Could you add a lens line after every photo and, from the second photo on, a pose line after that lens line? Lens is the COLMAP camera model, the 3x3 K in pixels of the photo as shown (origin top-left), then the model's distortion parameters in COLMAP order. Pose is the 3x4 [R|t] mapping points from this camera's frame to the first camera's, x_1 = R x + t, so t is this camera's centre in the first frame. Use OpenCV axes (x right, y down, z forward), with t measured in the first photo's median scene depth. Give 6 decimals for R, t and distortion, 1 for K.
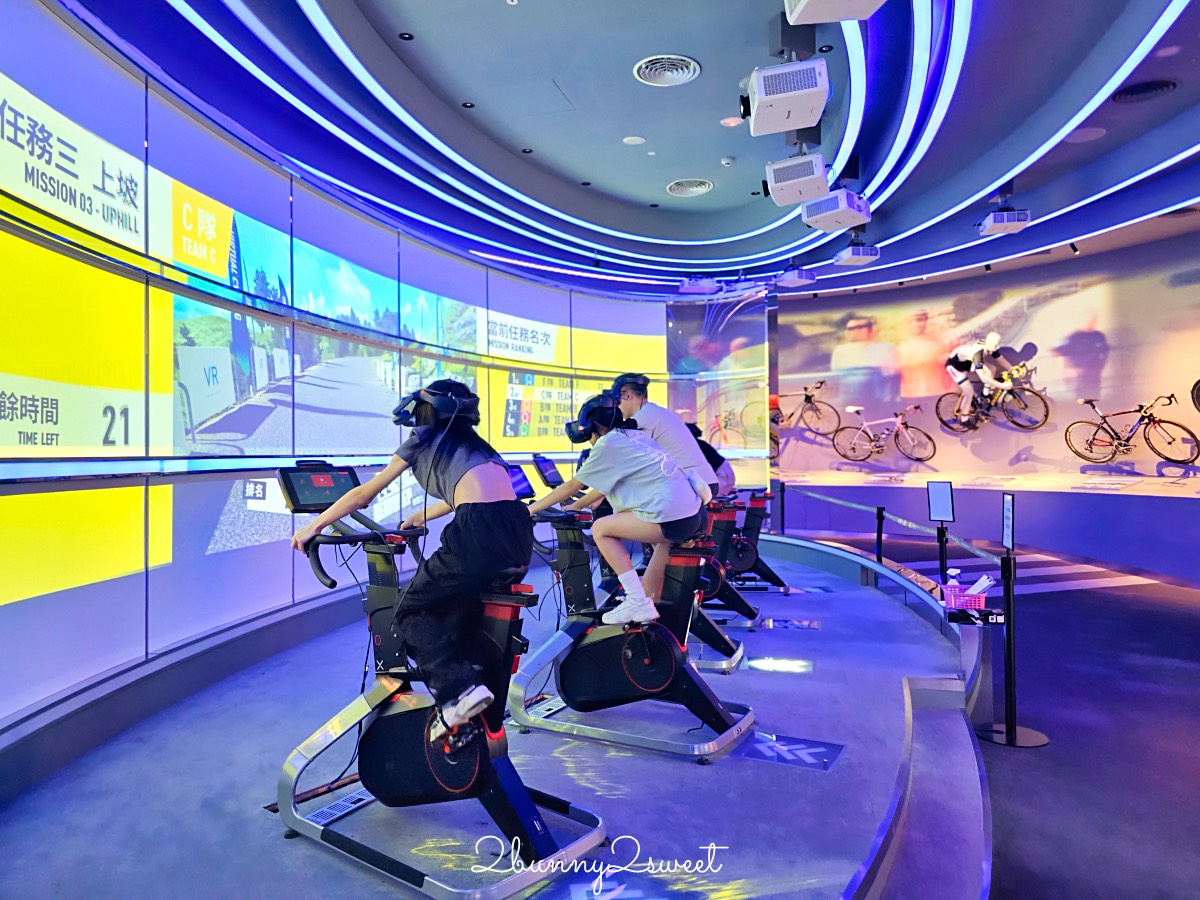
lens RADIAL K [[817.2, 0, 600.0], [0, 817.2, 450.0], [0, 0, 1]] dist [0.088659, -0.062905]
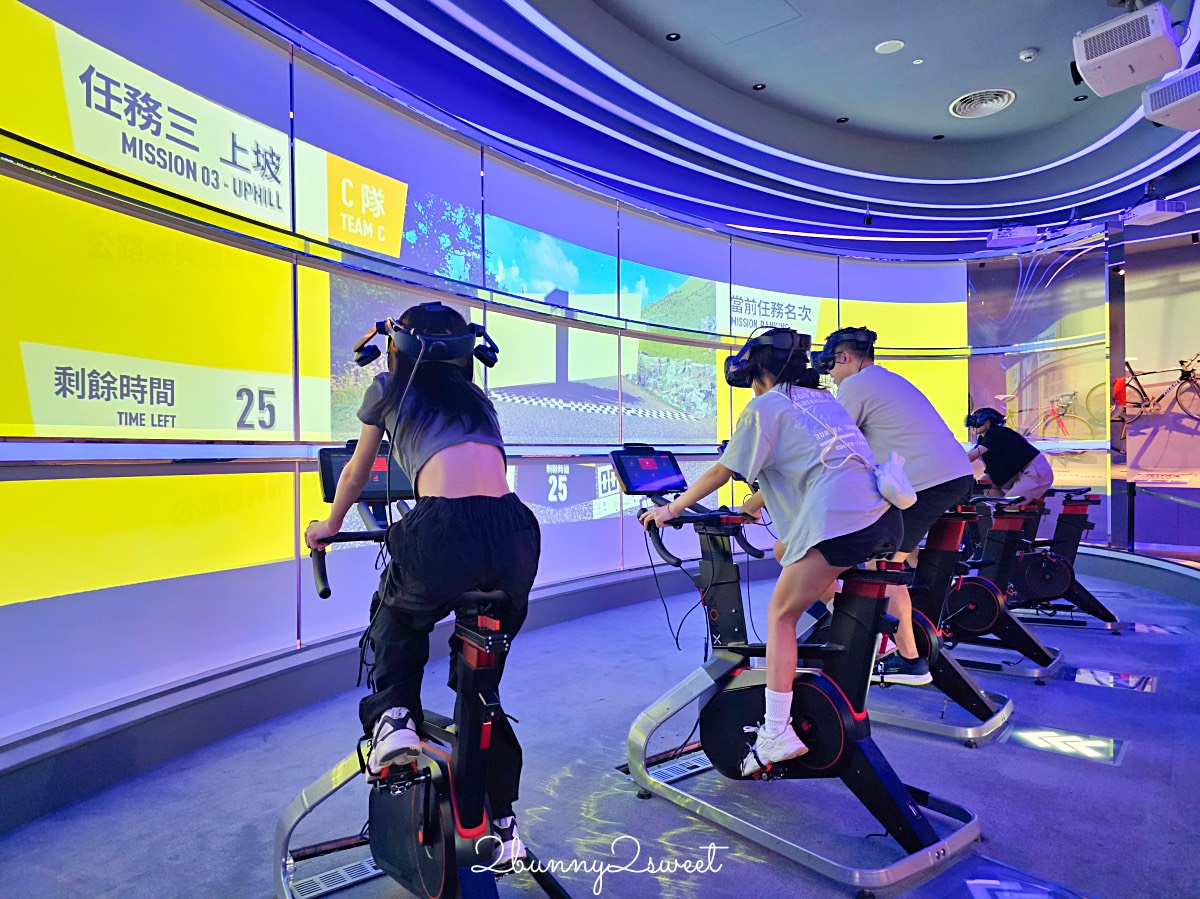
lens RADIAL K [[802.4, 0, 599.4], [0, 802.4, 465.0], [0, 0, 1]] dist [0.059293, -0.048480]
pose [[0.922327, 0.005177, -0.386375, 0.148375], [0.002539, 0.999807, 0.019457, 0.017984], [0.386401, -0.018927, 0.922136, 0.275070]]
